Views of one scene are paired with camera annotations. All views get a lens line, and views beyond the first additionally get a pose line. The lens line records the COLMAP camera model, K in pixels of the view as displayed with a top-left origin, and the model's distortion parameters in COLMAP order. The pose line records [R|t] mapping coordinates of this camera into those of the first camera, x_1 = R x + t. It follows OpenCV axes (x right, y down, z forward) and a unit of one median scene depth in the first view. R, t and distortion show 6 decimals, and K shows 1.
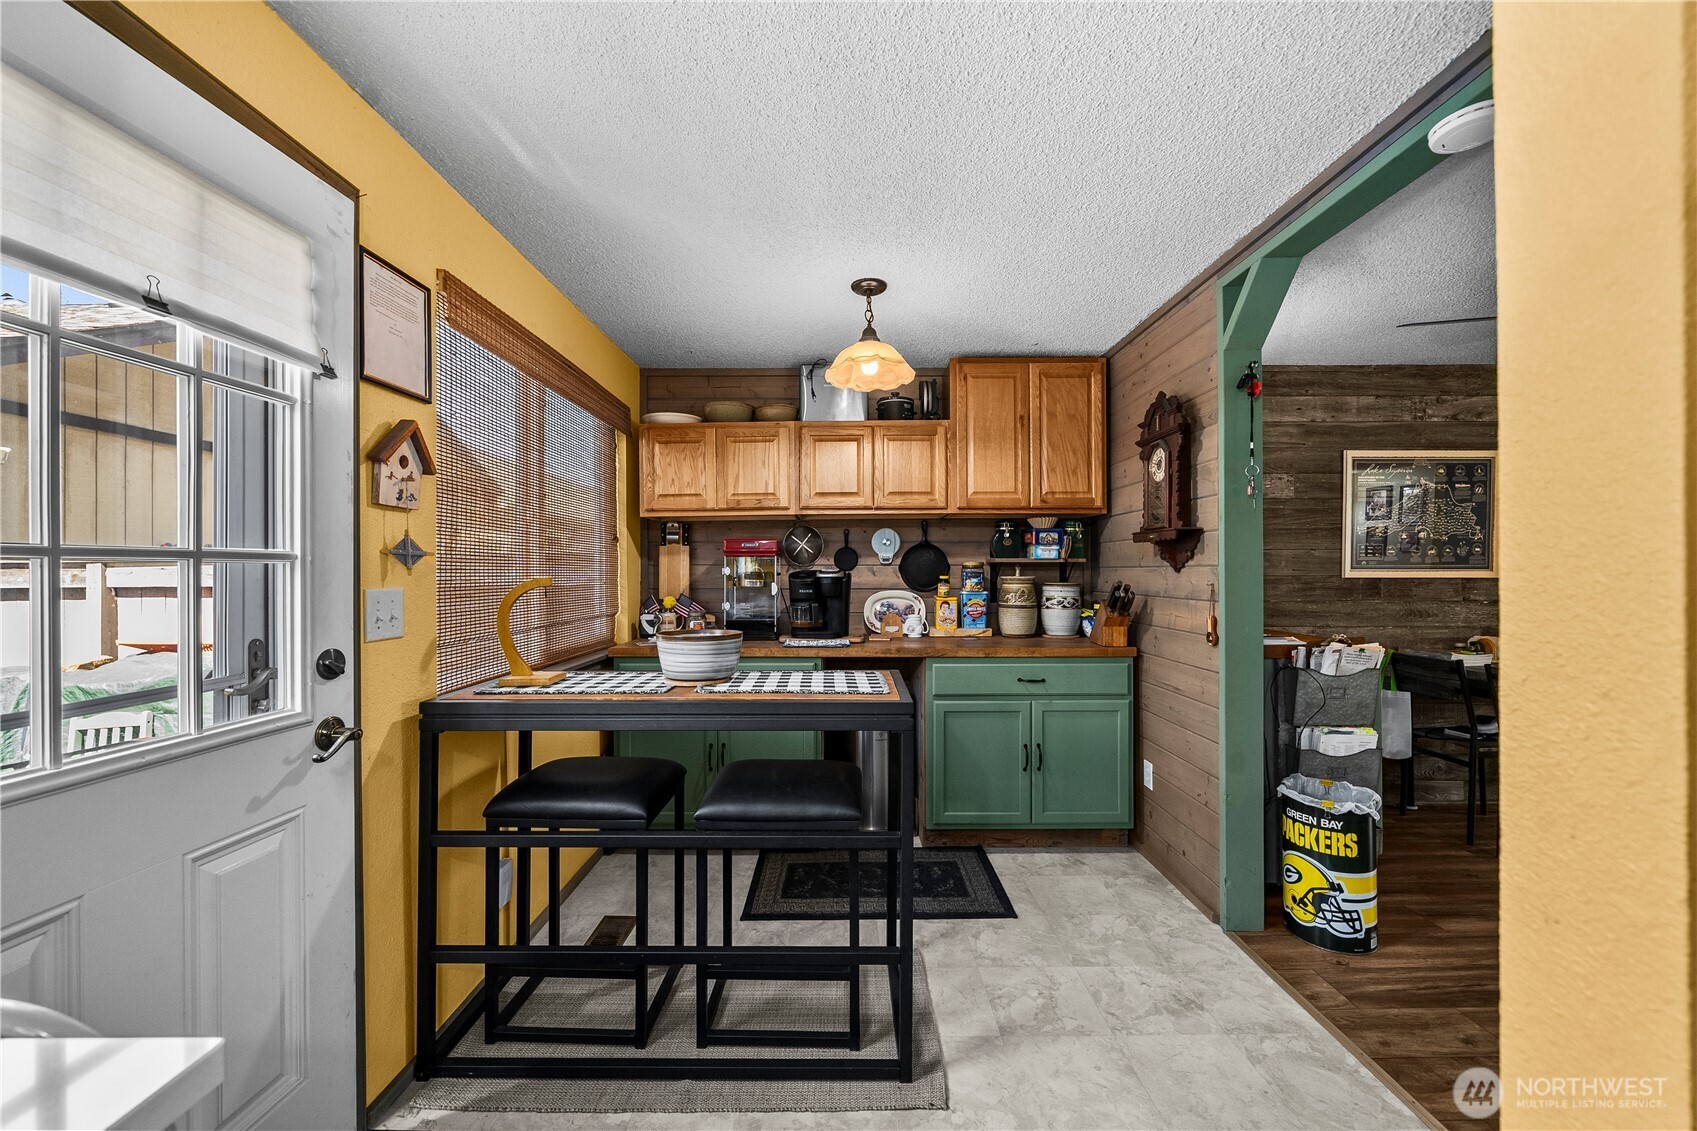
lens RADIAL K [[640.3, 0, 846.6], [0, 640.3, 572.7], [0, 0, 1]] dist [-0.002128, -0.000099]
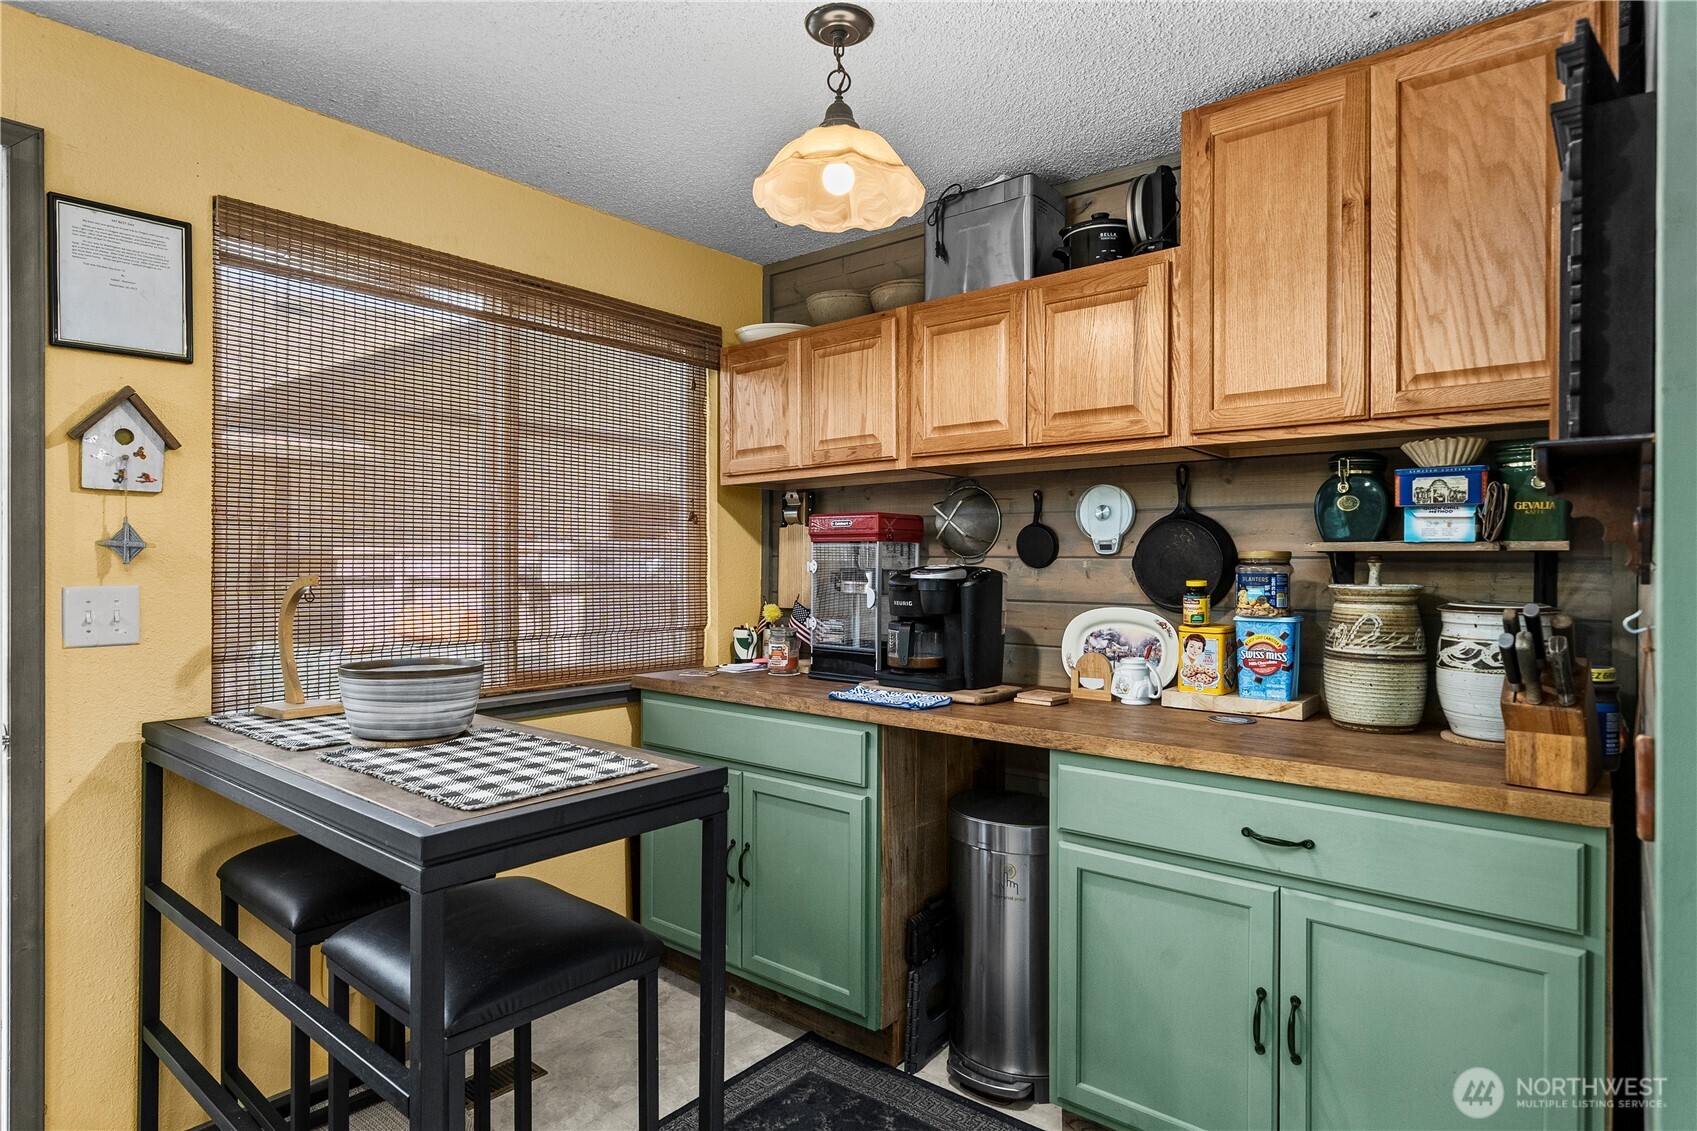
lens RADIAL K [[932.5, 0, 848.5], [0, 932.5, 565.5], [0, 0, 1]] dist [0.002225, 0.001269]
pose [[0.772296, 0.007891, -0.635214, 0.409846], [-0.007300, 0.999967, 0.003548, -0.007035], [0.635221, 0.001897, 0.772328, 0.323337]]
